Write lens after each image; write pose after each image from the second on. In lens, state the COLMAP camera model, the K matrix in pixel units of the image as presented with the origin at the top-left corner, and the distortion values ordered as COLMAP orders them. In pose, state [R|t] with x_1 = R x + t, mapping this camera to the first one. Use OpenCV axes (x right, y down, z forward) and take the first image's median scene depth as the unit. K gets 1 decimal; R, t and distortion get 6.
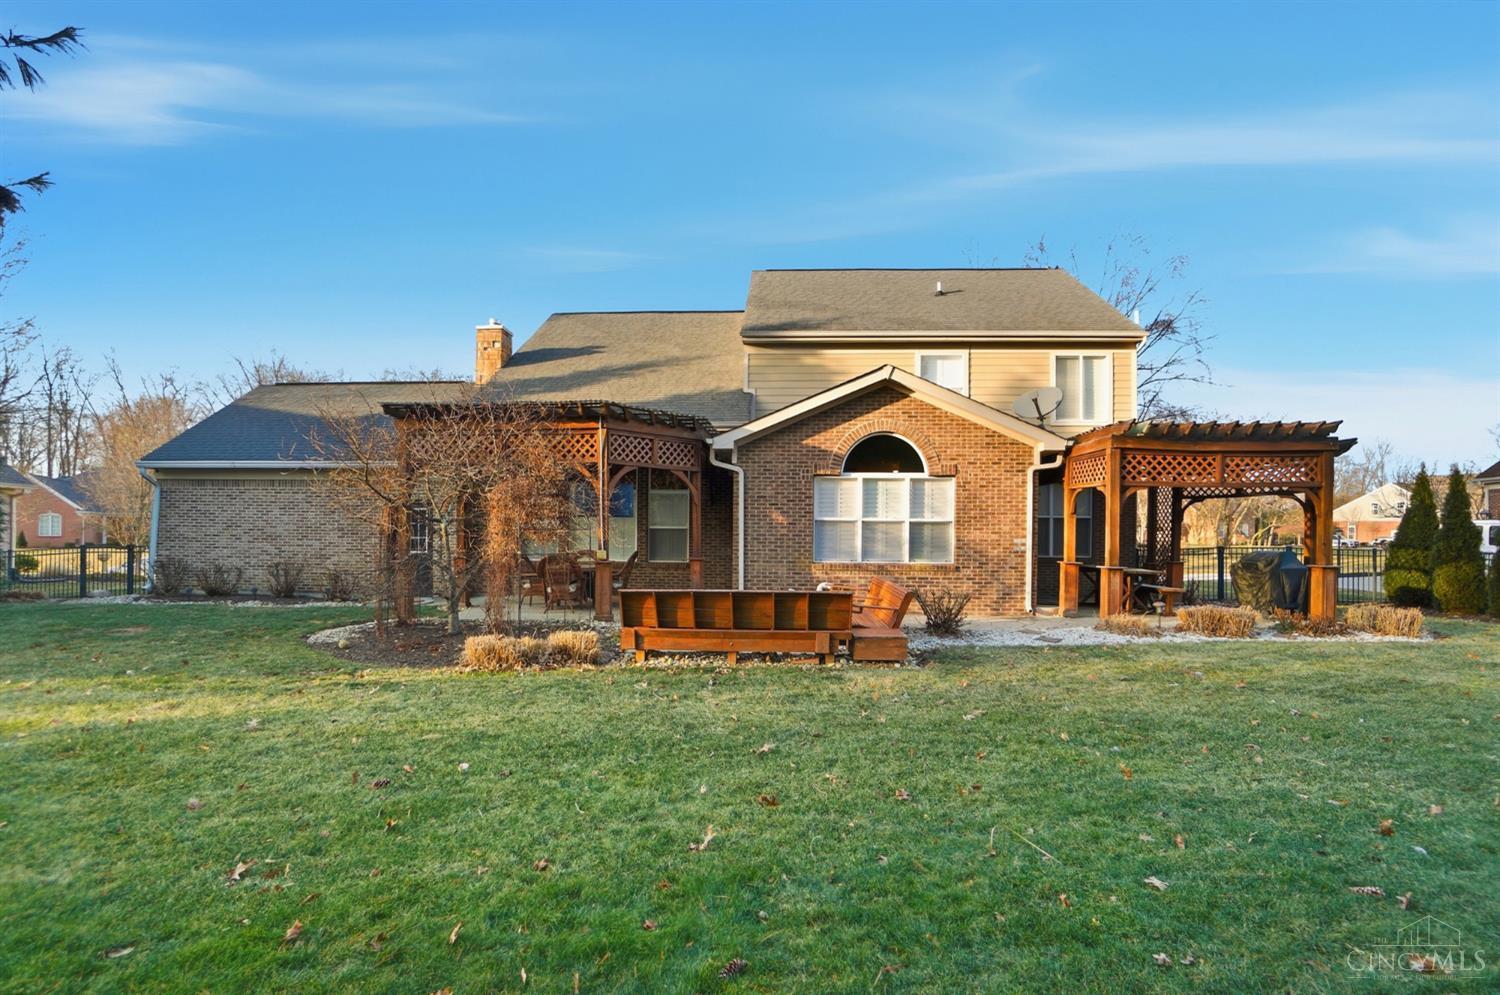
lens RADIAL K [[705.1, 0, 702.5], [0, 705.1, 498.6], [0, 0, 1]] dist [-0.065722, 0.024114]
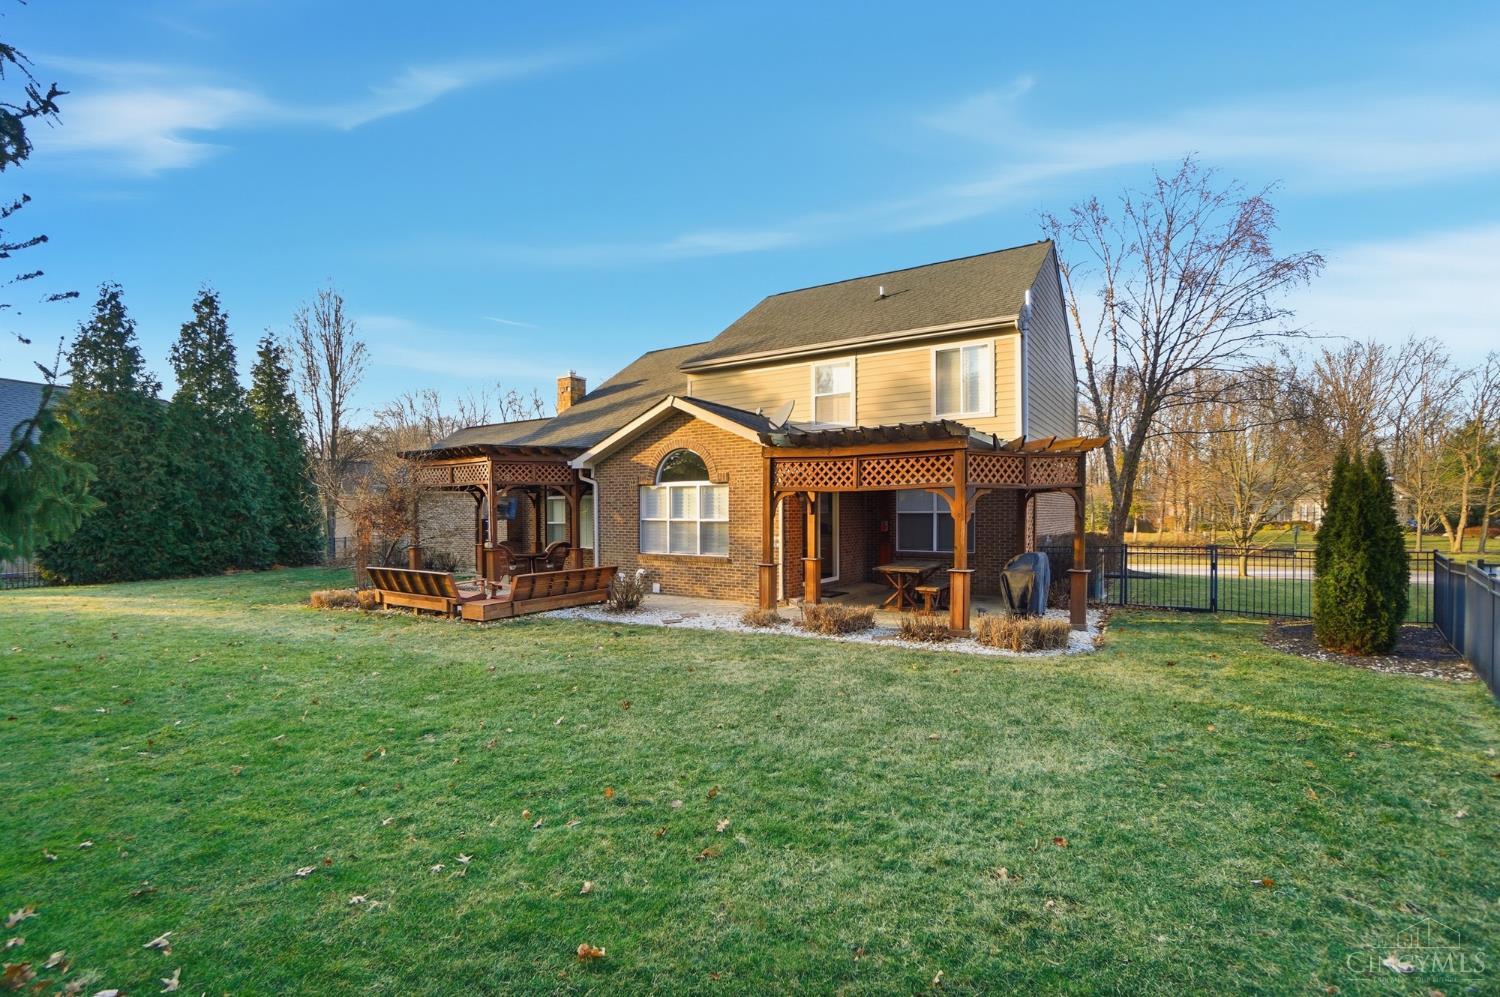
lens RADIAL K [[705.1, 0, 702.5], [0, 705.1, 499.6], [0, 0, 1]] dist [-0.065722, 0.024114]
pose [[0.838603, -0.015563, -0.544521, 0.955692], [0.023577, 0.999692, 0.007737, -0.013935], [0.544233, -0.019326, 0.838712, -0.016879]]
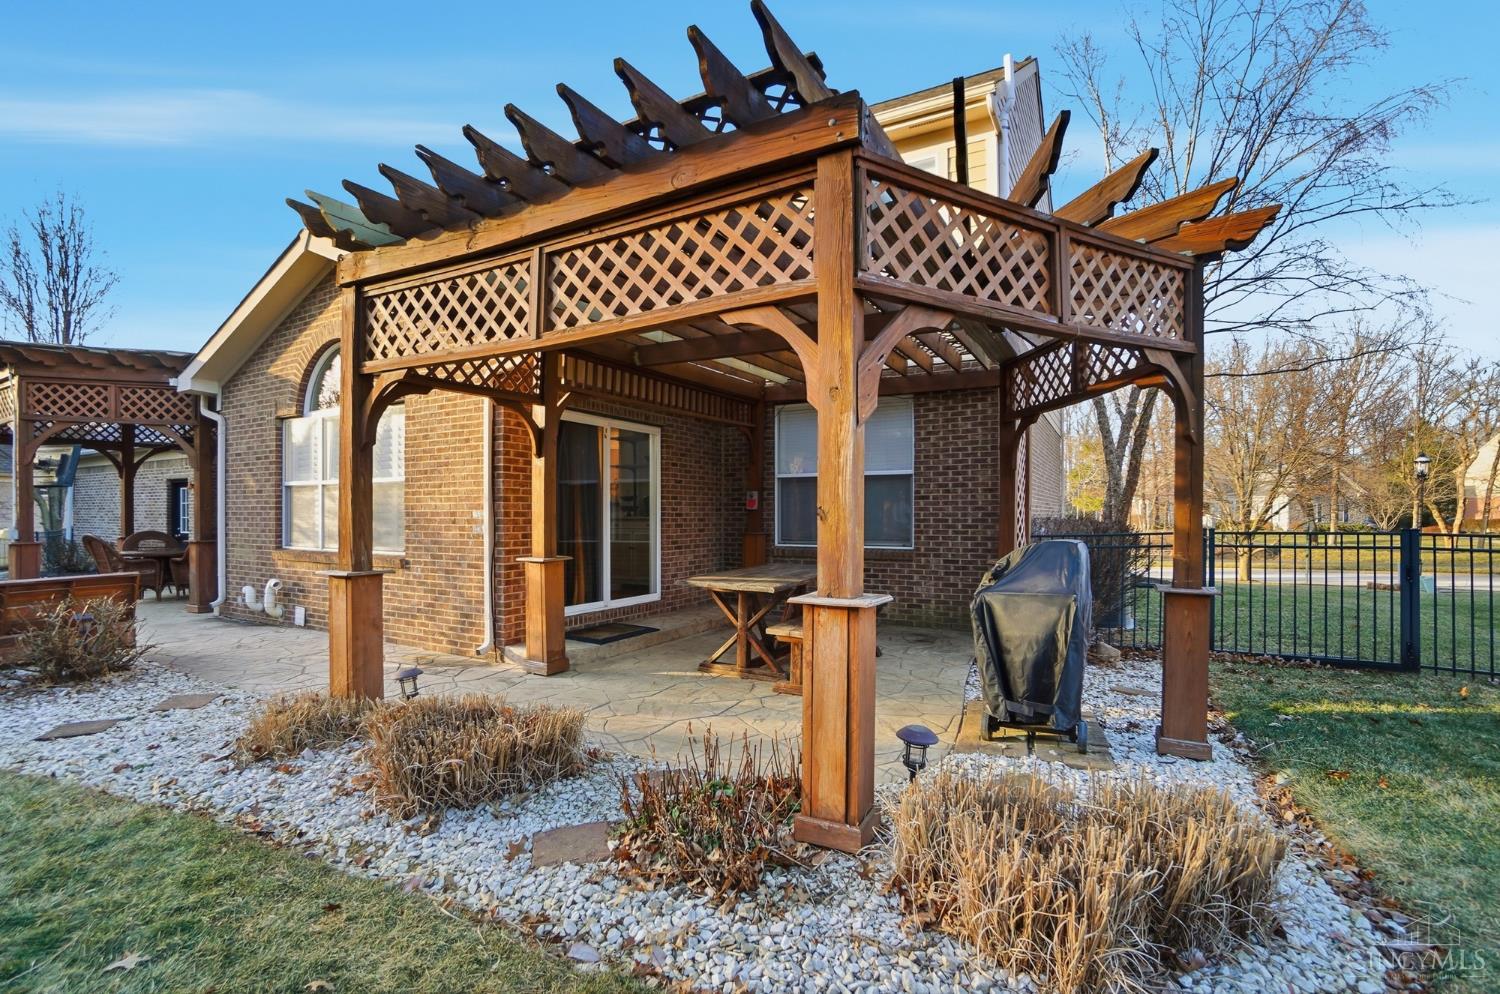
lens RADIAL K [[705.1, 0, 702.5], [0, 705.1, 498.1], [0, 0, 1]] dist [-0.065722, 0.024114]
pose [[0.872260, -0.016862, -0.488751, 0.833578], [0.021046, 0.999774, 0.003068, 0.048979], [0.488589, -0.012962, 0.872418, 0.618030]]
